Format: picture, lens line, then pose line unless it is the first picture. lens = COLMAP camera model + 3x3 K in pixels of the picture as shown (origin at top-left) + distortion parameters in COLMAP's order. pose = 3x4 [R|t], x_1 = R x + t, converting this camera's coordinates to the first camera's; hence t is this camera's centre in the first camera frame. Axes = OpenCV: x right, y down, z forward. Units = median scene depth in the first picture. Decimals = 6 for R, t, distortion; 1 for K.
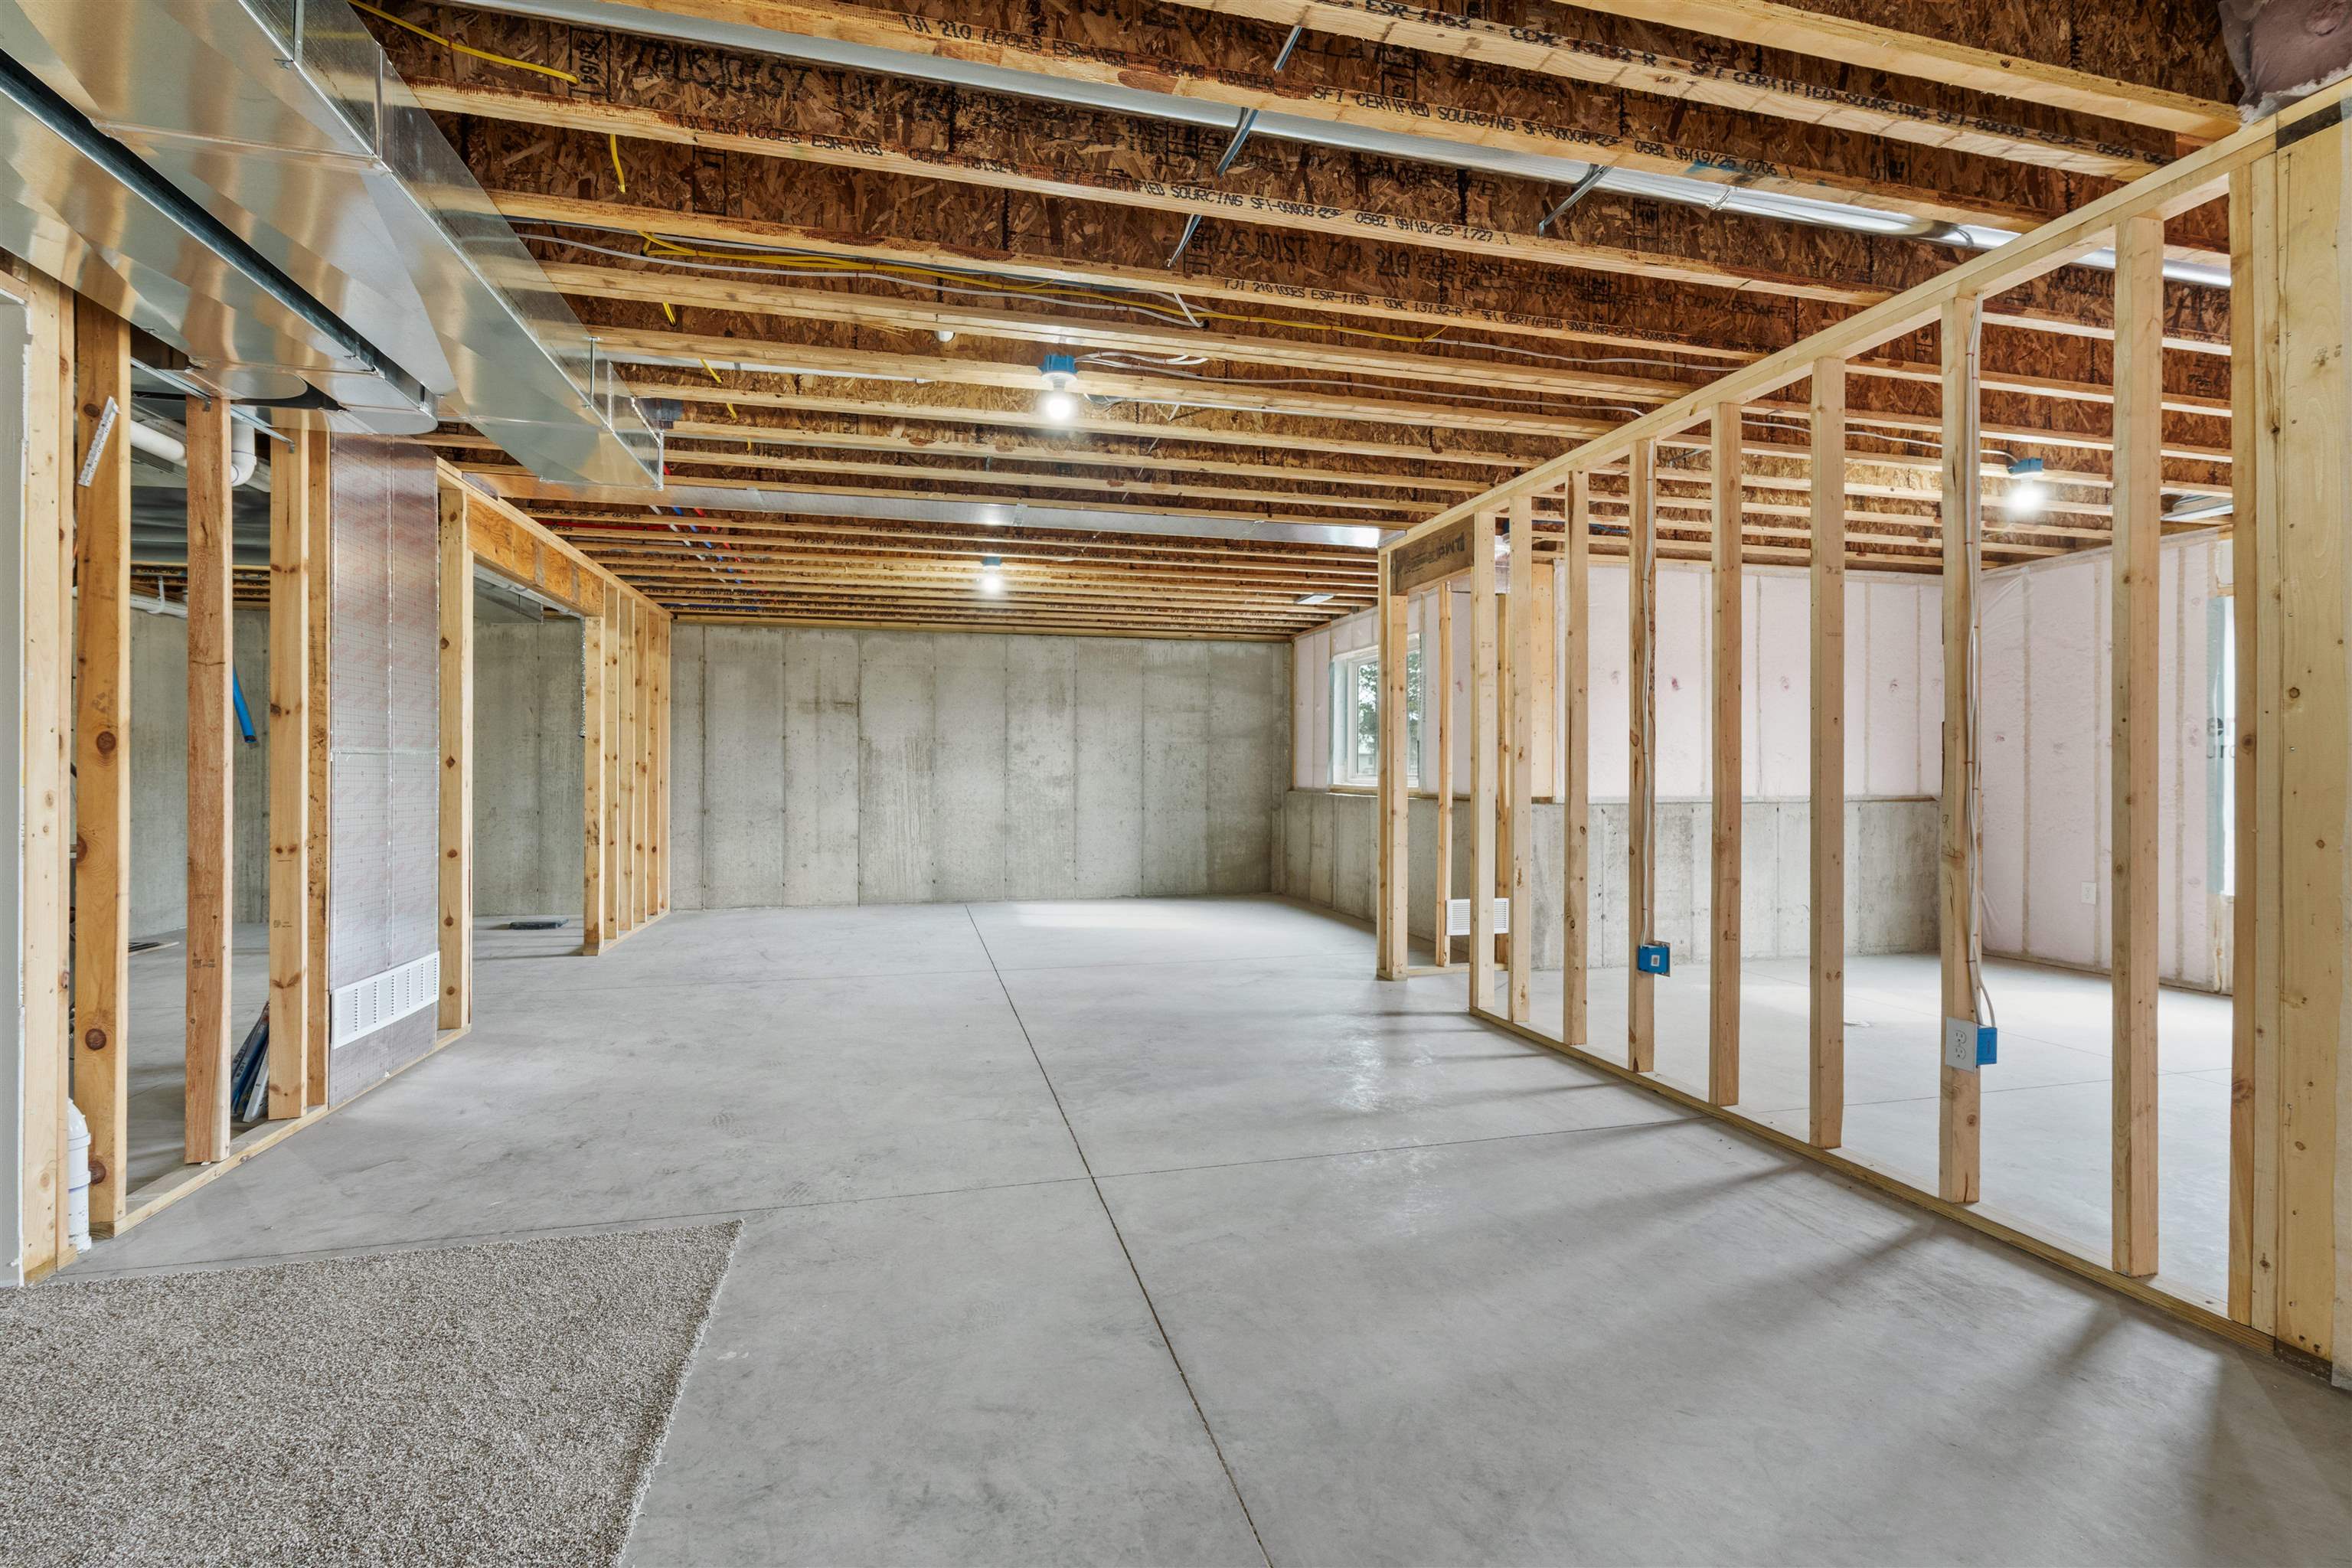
lens RADIAL K [[1060.7, 0, 1176.7], [0, 1060.7, 779.2], [0, 0, 1]] dist [-0.006057, 0.002415]
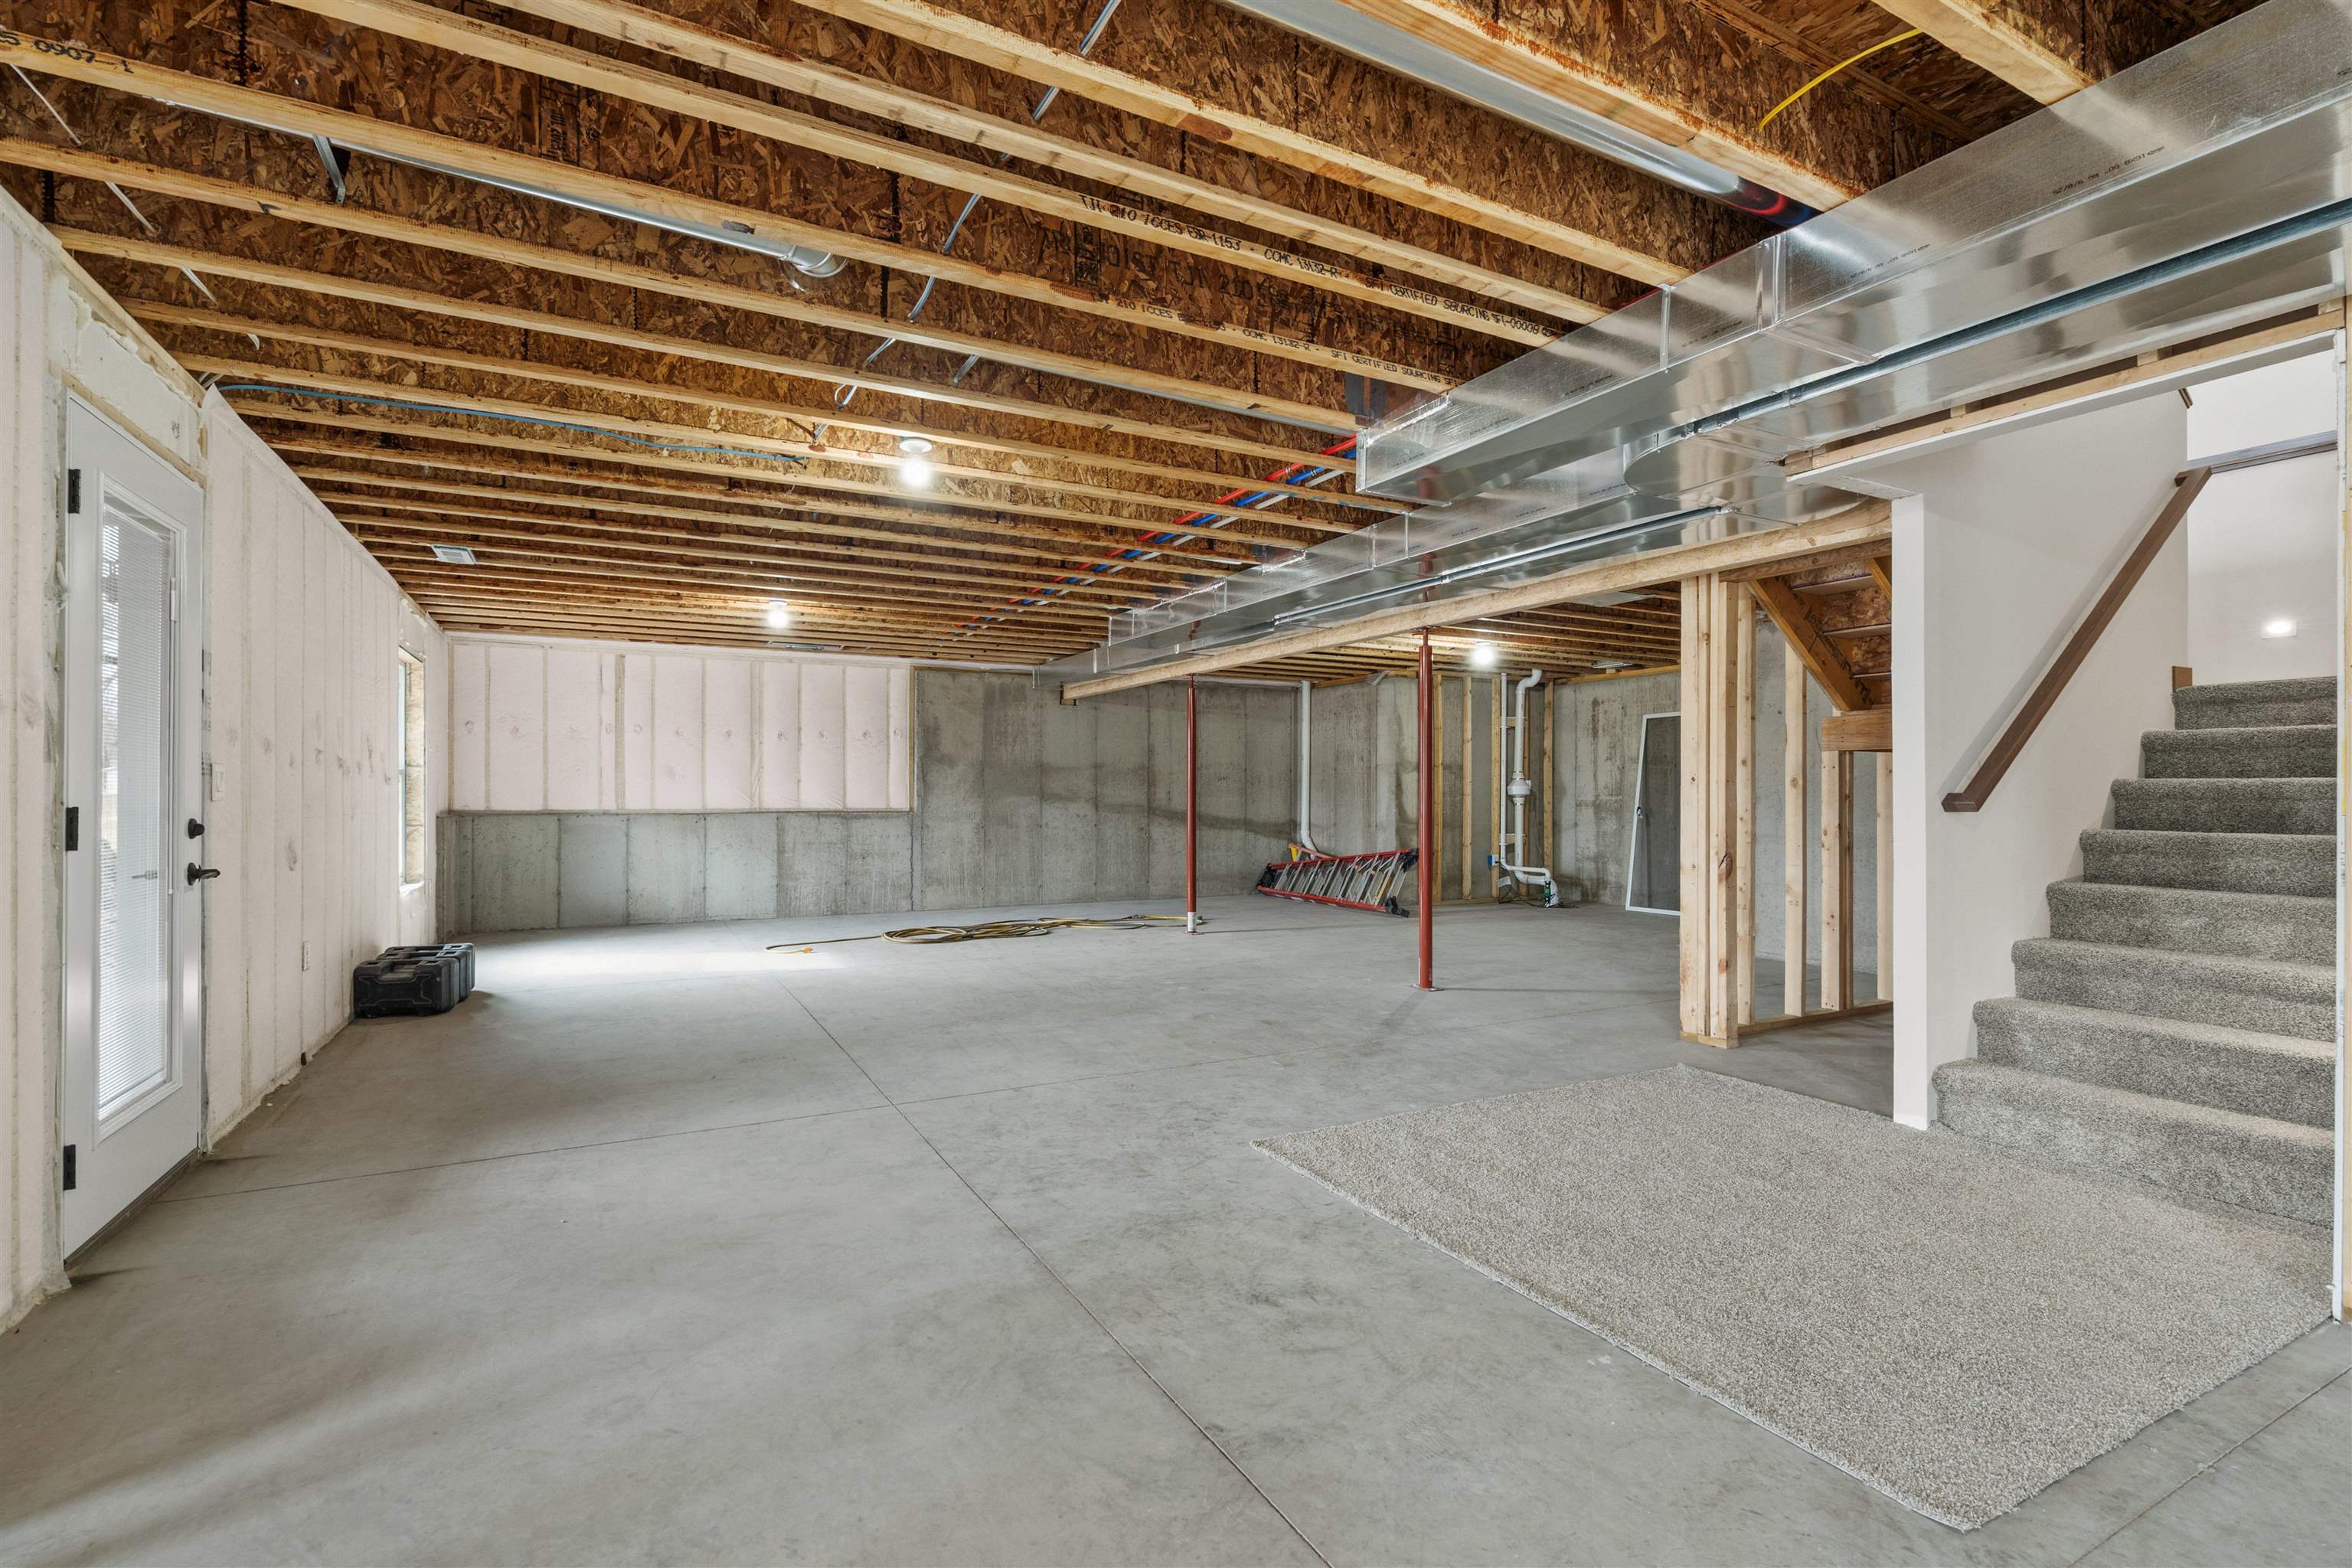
lens RADIAL K [[1060.7, 0, 1173.6], [0, 1060.7, 787.6], [0, 0, 1]] dist [-0.006057, 0.002415]
pose [[-0.970544, -0.003194, -0.240902, 0.271859], [-0.002794, 0.999994, -0.002001, -0.014804], [0.240907, -0.001268, -0.970547, 2.168680]]
